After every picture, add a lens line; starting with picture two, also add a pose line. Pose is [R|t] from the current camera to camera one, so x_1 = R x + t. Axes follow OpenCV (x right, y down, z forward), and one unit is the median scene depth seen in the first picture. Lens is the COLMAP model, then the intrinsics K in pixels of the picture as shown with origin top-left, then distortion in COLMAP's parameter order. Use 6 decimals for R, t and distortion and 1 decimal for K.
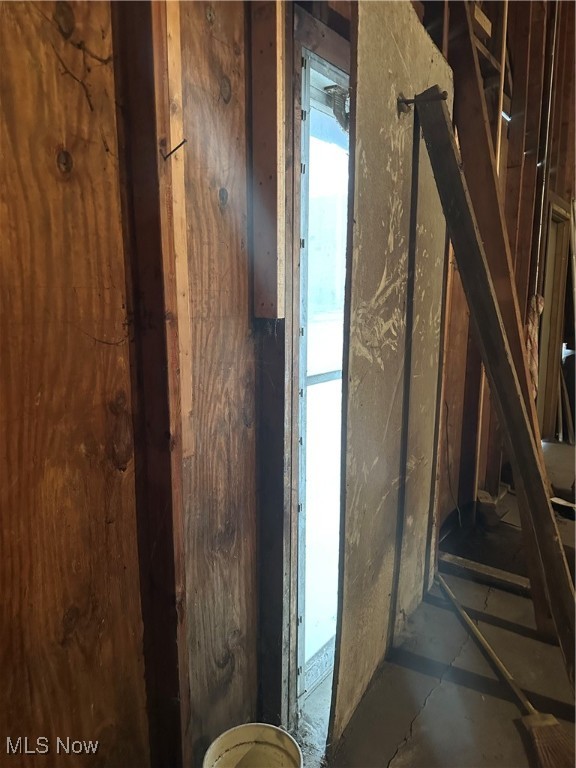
lens RADIAL K [[540.3, 0, 288.0], [0, 540.3, 384.0], [0, 0, 1]] dist [0.115559, -0.152714]
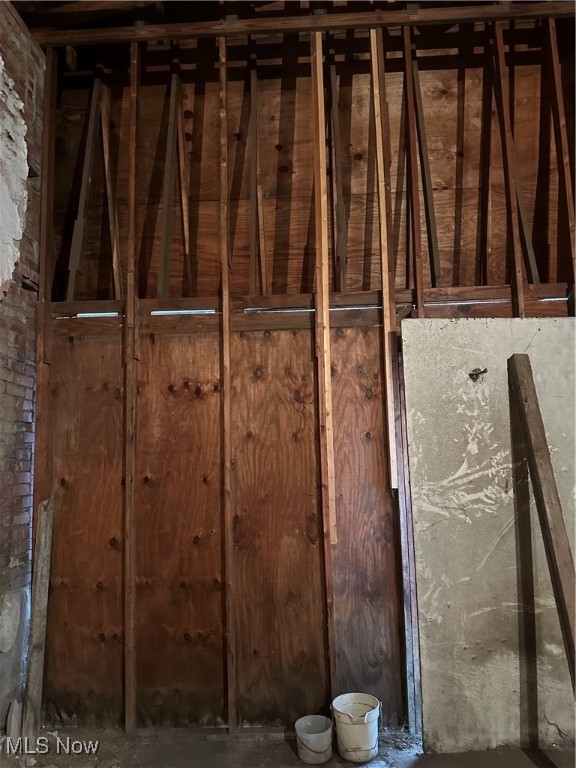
lens RADIAL K [[540.3, 0, 288.0], [0, 540.3, 384.0], [0, 0, 1]] dist [0.115559, -0.152714]
pose [[0.559366, -0.102309, -0.822583, 1.534009], [-0.117317, 0.972594, -0.200743, -0.042985], [0.820577, 0.208791, 0.532033, -0.545764]]
